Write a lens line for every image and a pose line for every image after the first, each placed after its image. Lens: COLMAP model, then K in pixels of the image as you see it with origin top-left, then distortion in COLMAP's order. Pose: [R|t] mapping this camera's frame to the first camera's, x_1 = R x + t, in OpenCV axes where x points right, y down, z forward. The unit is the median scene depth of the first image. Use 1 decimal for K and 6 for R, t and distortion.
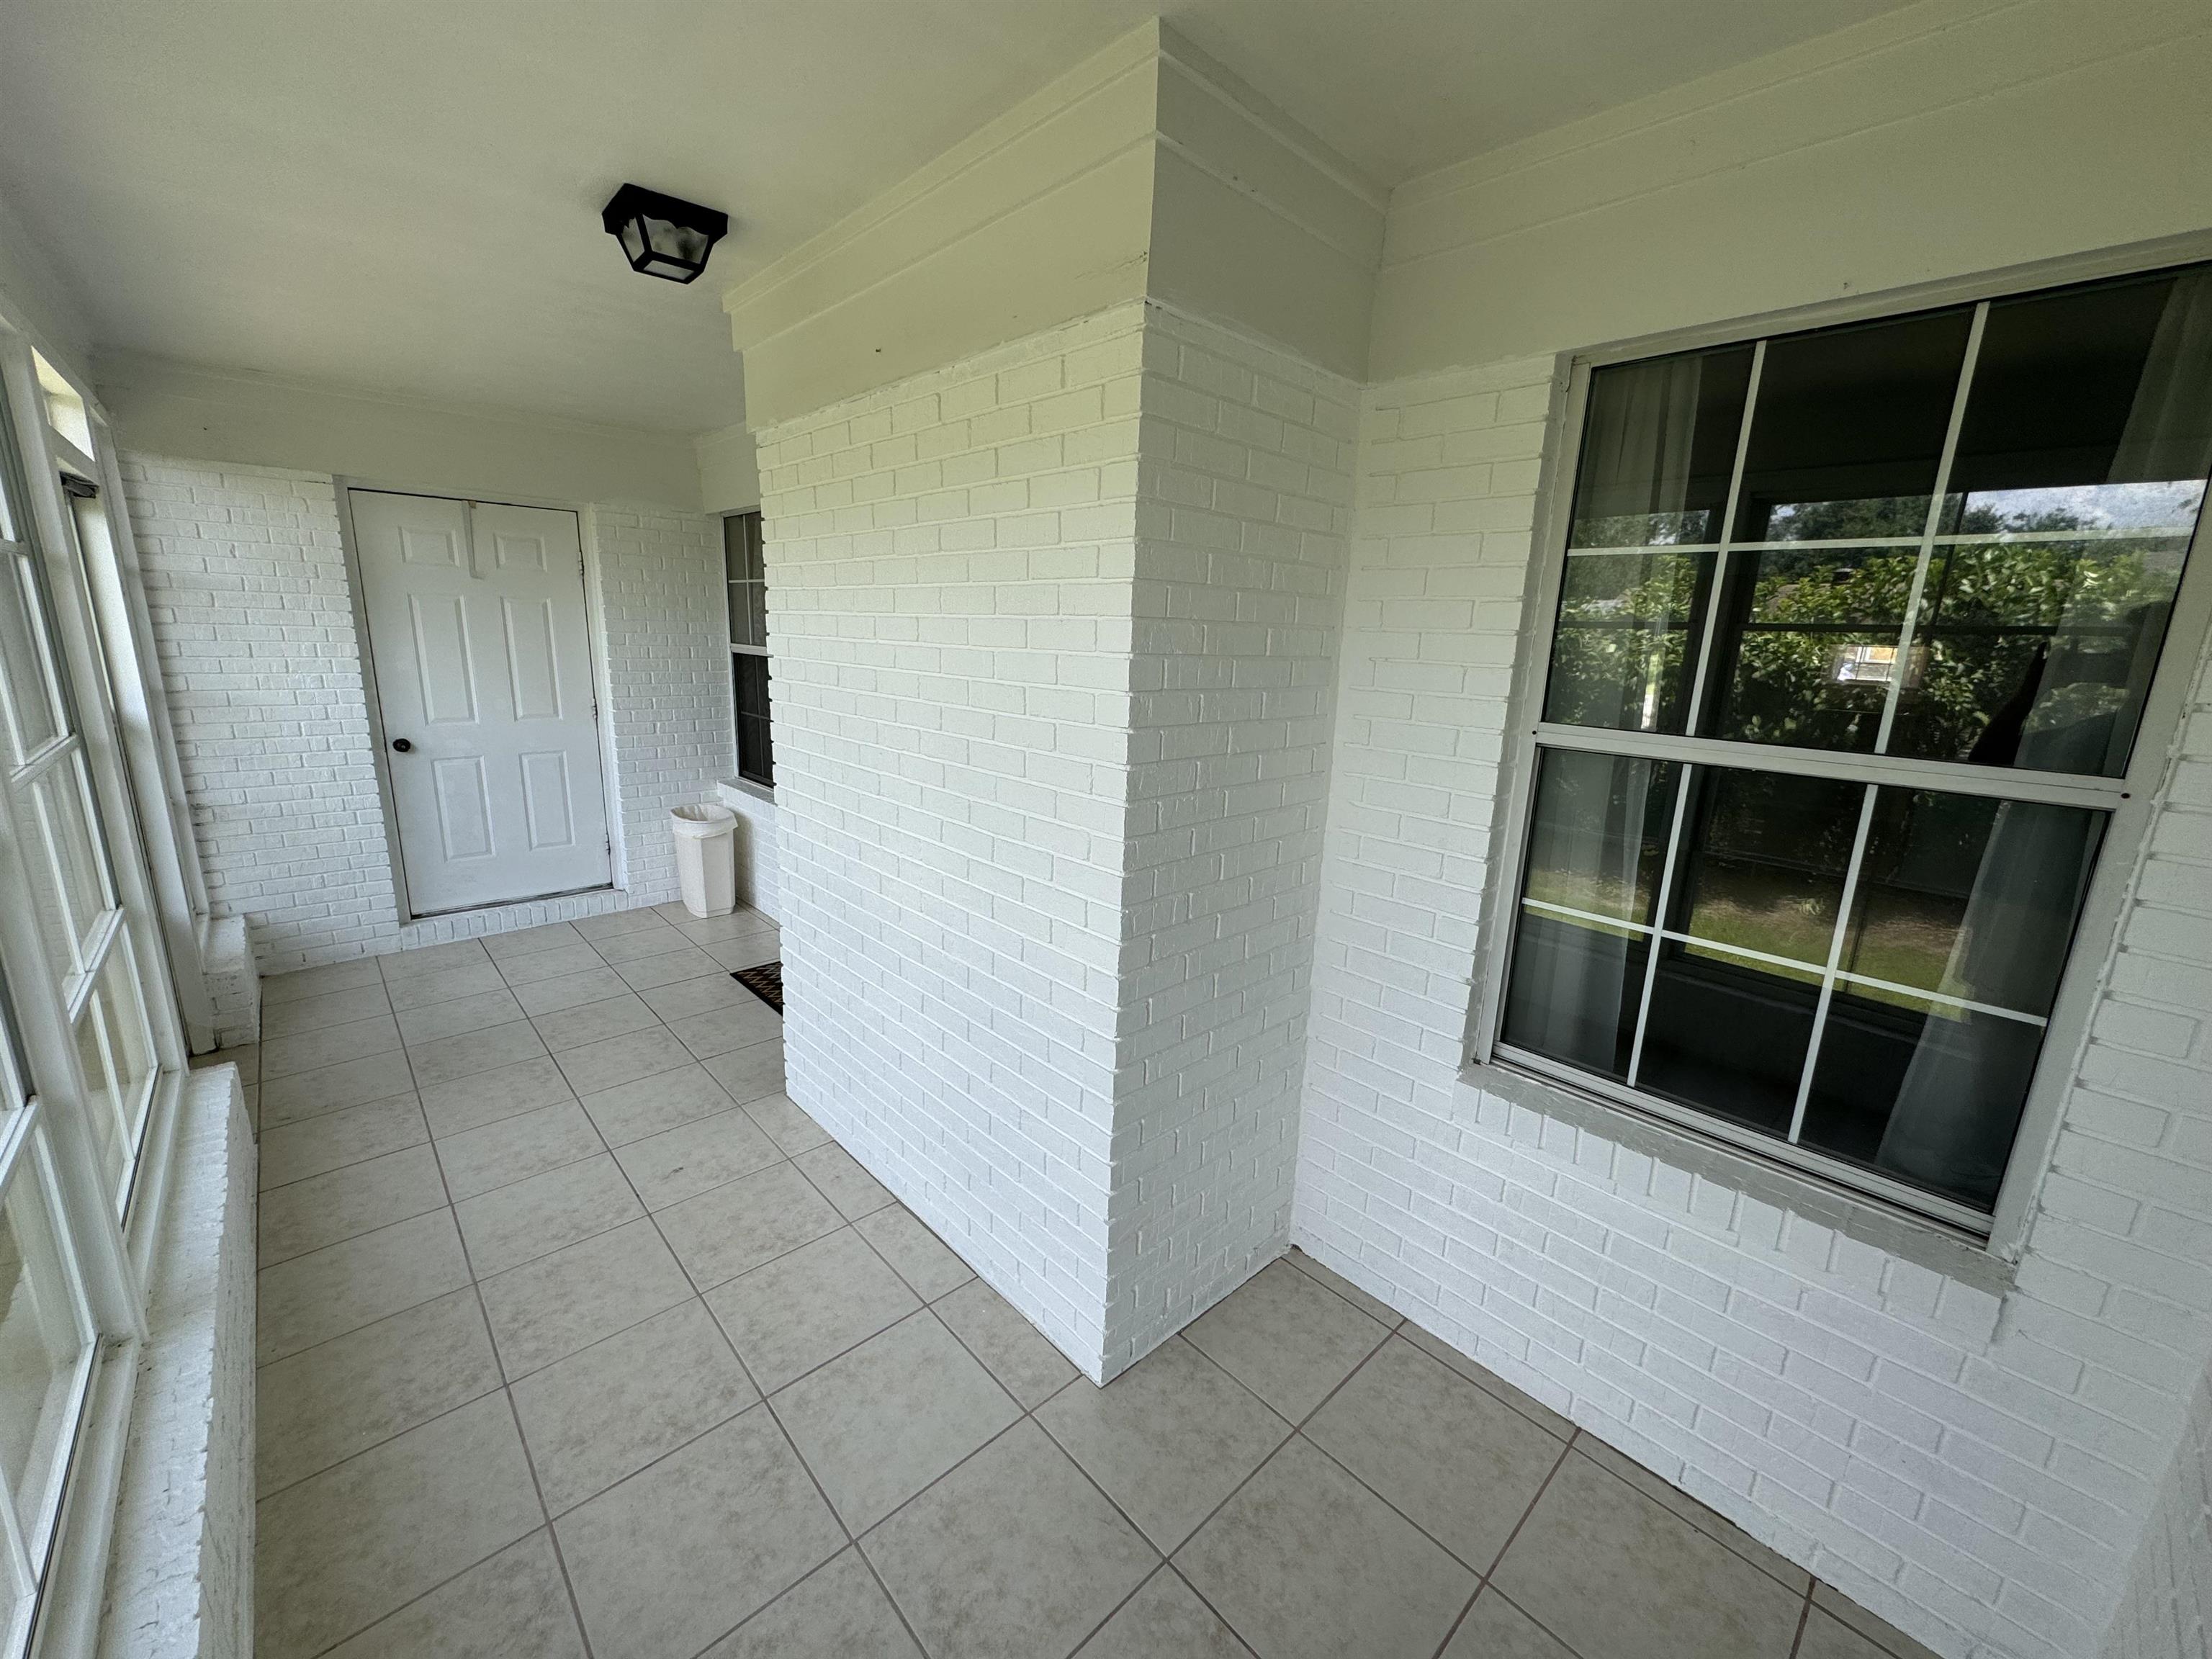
lens RADIAL K [[881.3, 0, 1106.0], [0, 881.3, 829.5], [0, 0, 1]] dist [-0.001828, 0.000033]
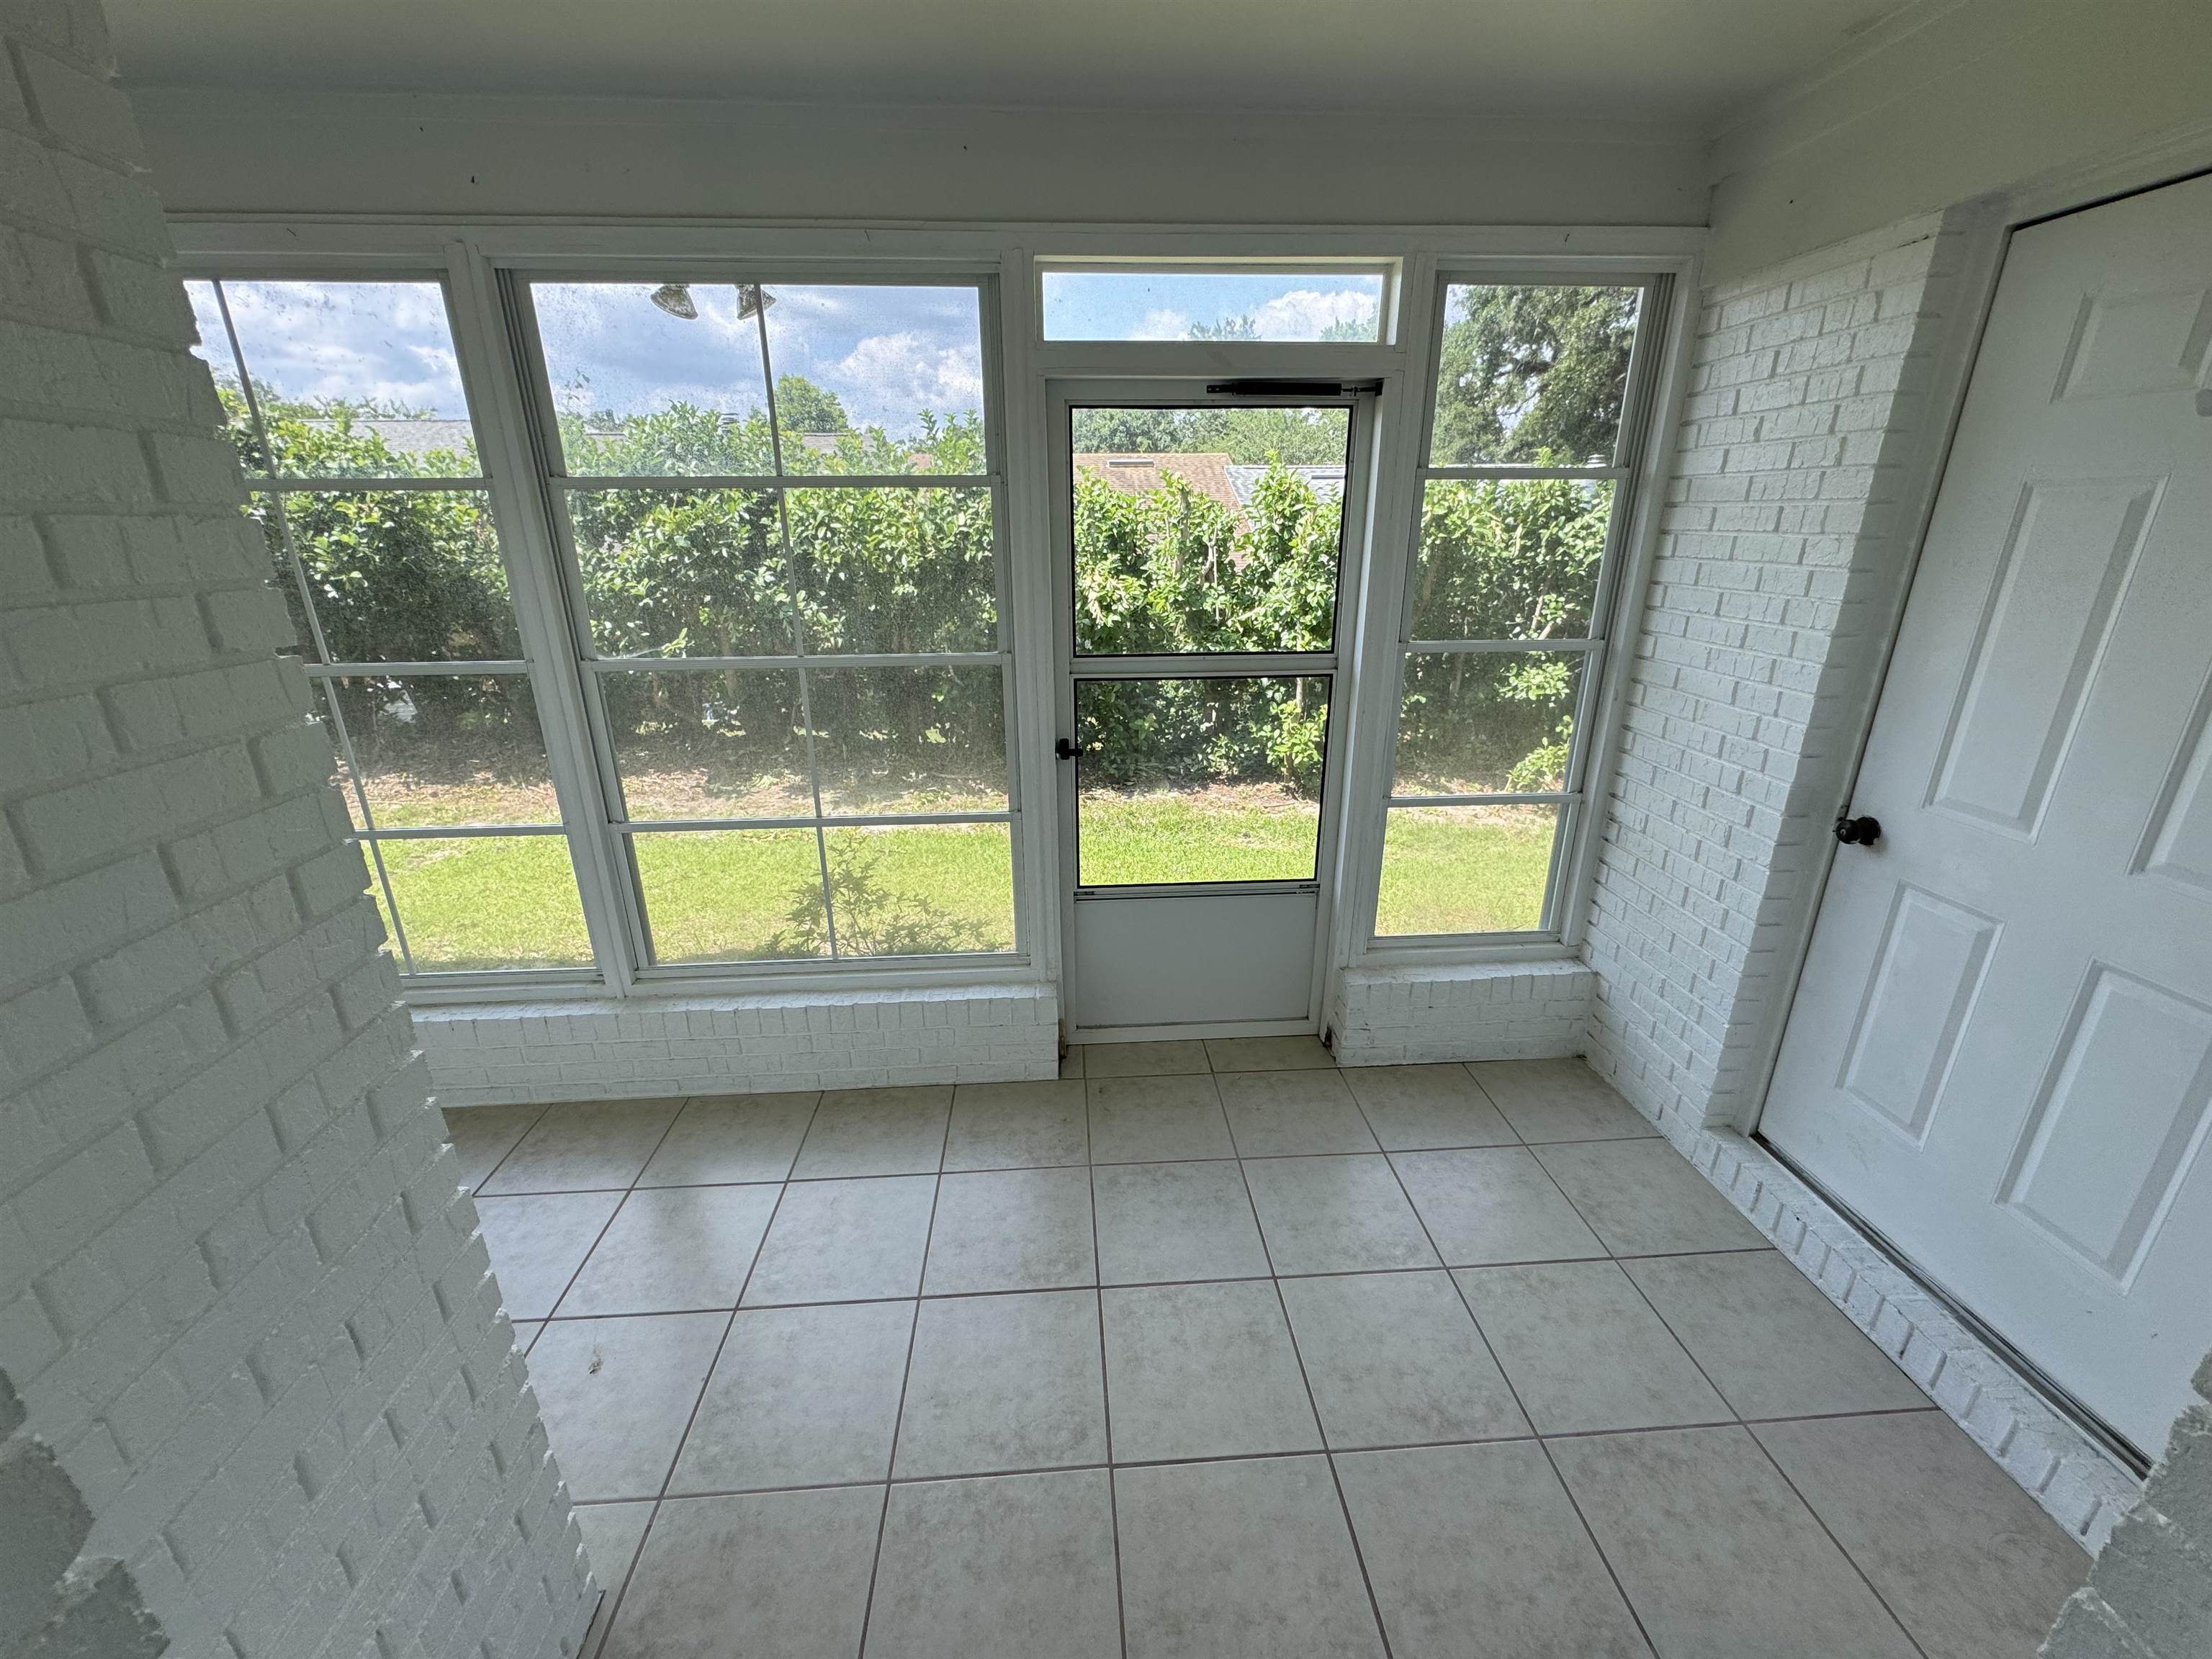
lens RADIAL K [[881.3, 0, 1106.0], [0, 881.3, 829.5], [0, 0, 1]] dist [-0.001828, 0.000033]
pose [[-0.631137, 0.231071, -0.740454, -0.200175], [-0.185324, 0.882031, 0.433217, -0.216158], [0.753207, 0.410643, -0.513859, 0.907793]]
